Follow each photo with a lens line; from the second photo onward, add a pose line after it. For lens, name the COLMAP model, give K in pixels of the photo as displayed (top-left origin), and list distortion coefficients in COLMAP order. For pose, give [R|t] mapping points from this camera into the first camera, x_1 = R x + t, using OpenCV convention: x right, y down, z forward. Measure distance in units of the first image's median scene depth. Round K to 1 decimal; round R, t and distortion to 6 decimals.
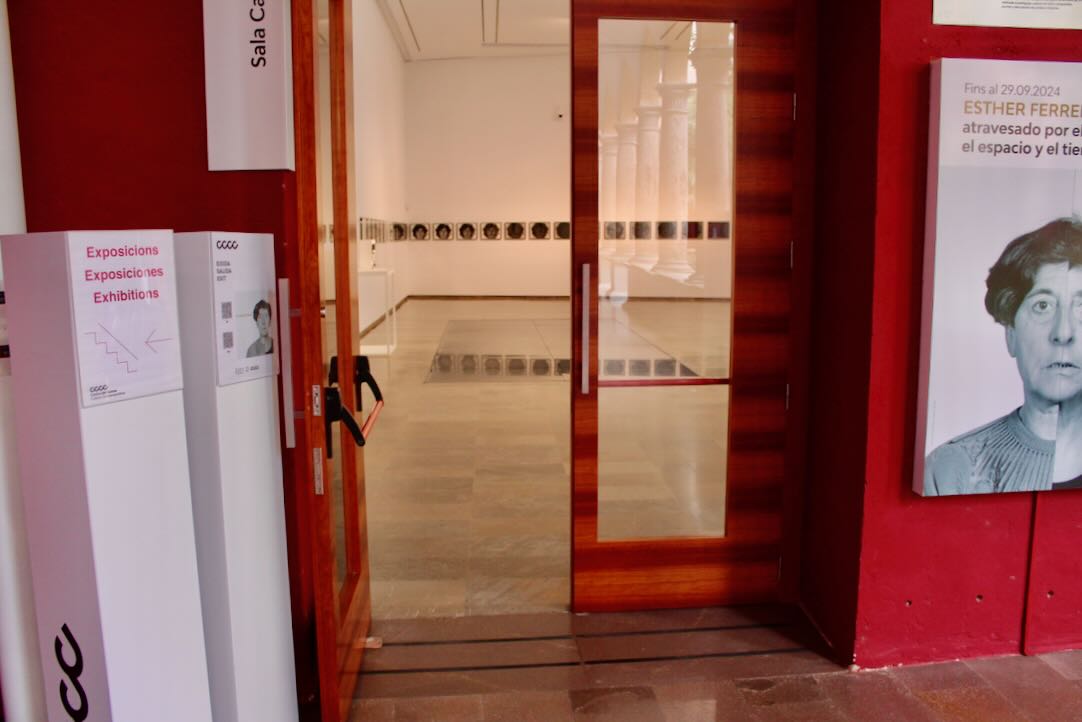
lens RADIAL K [[921.6, 0, 541.0], [0, 921.6, 361.0], [0, 0, 1]] dist [-0.165497, 0.145029]
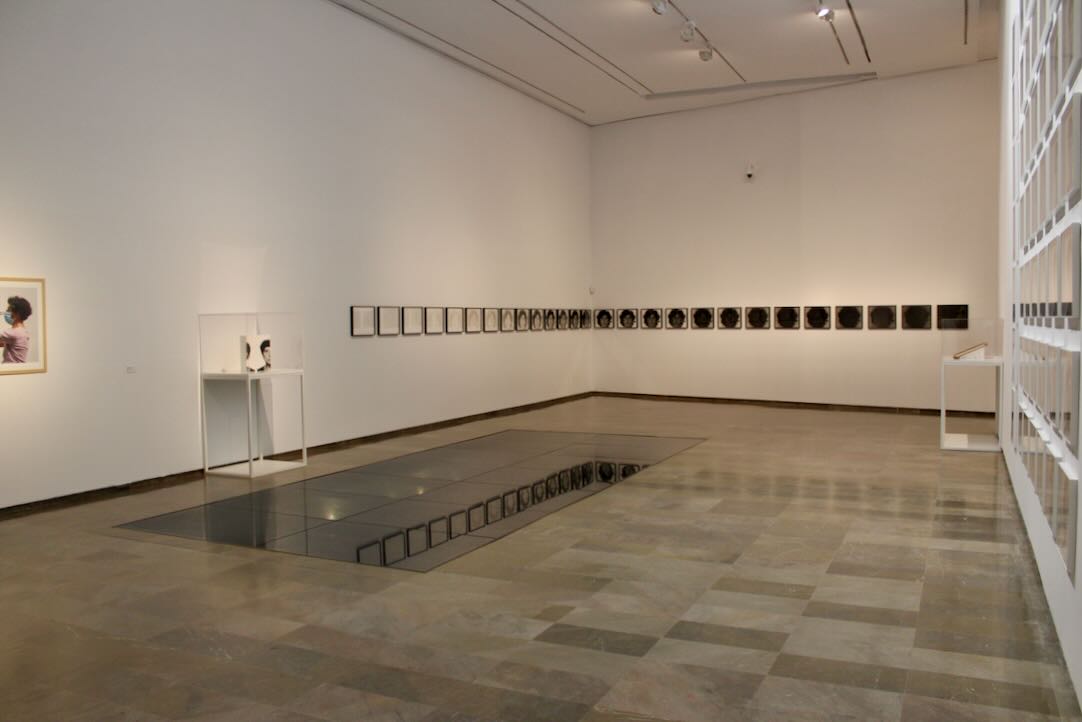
lens RADIAL K [[911.6, 0, 541.0], [0, 911.6, 361.0], [0, 0, 1]] dist [-0.163918, 0.150271]
pose [[0.866475, 0.019623, -0.498835, 1.579715], [-0.063363, 0.995469, -0.070902, -0.239068], [0.495184, 0.093042, 0.863792, 1.505169]]
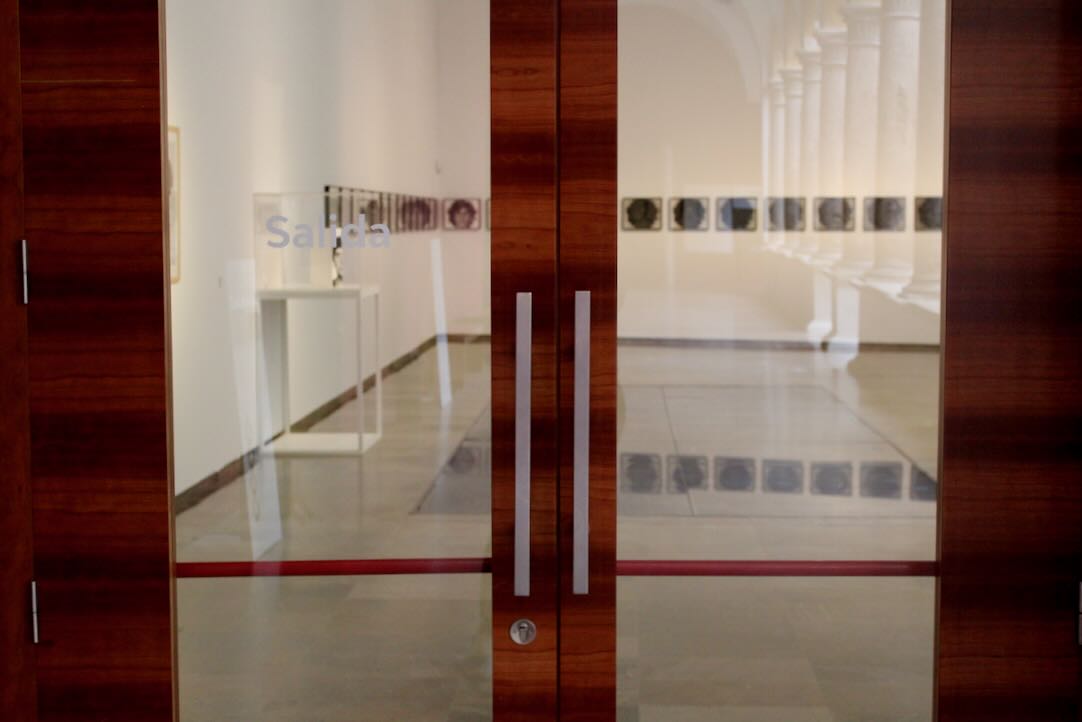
lens RADIAL K [[1702.8, 0, 541.0], [0, 1702.8, 361.0], [0, 0, 1]] dist [-0.017859, -0.016955]
pose [[0.994119, 0.014177, -0.107360, 0.126002], [-0.020014, 0.998368, -0.053485, -0.032608], [0.106427, 0.055319, 0.992780, 0.232809]]
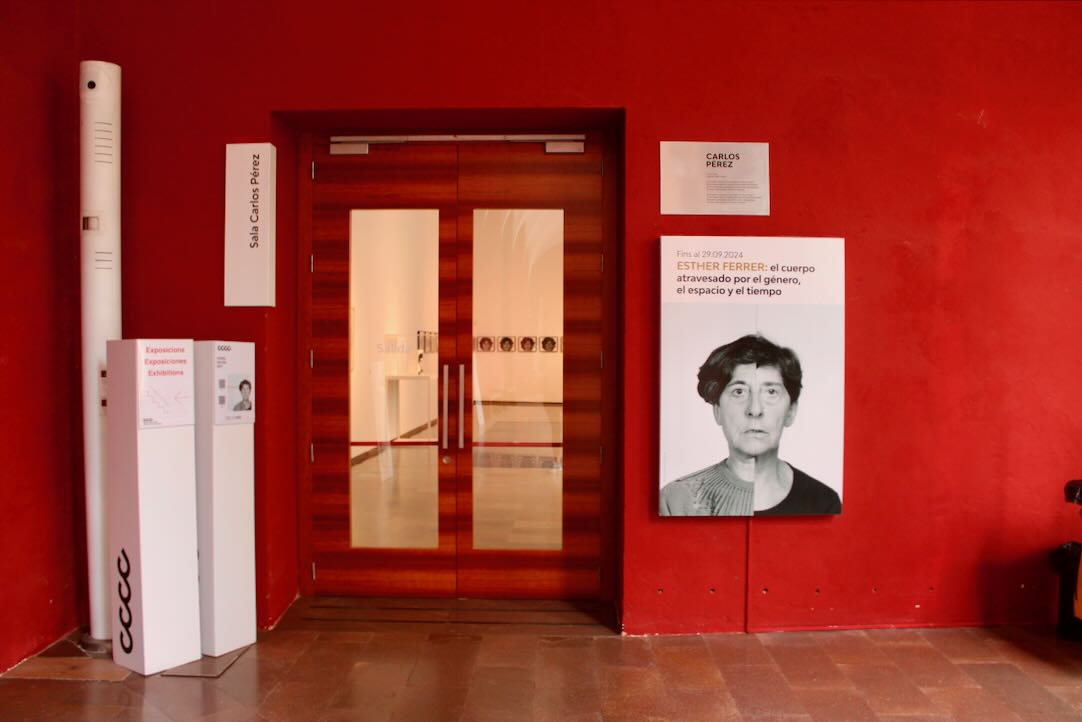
lens RADIAL K [[911.6, 0, 541.0], [0, 911.6, 361.0], [0, 0, 1]] dist [-0.163918, 0.150271]
pose [[0.993490, 0.010903, -0.113401, 0.393441], [-0.024675, 0.992375, -0.120760, 0.079633], [0.111219, 0.122772, 0.986183, -0.567218]]
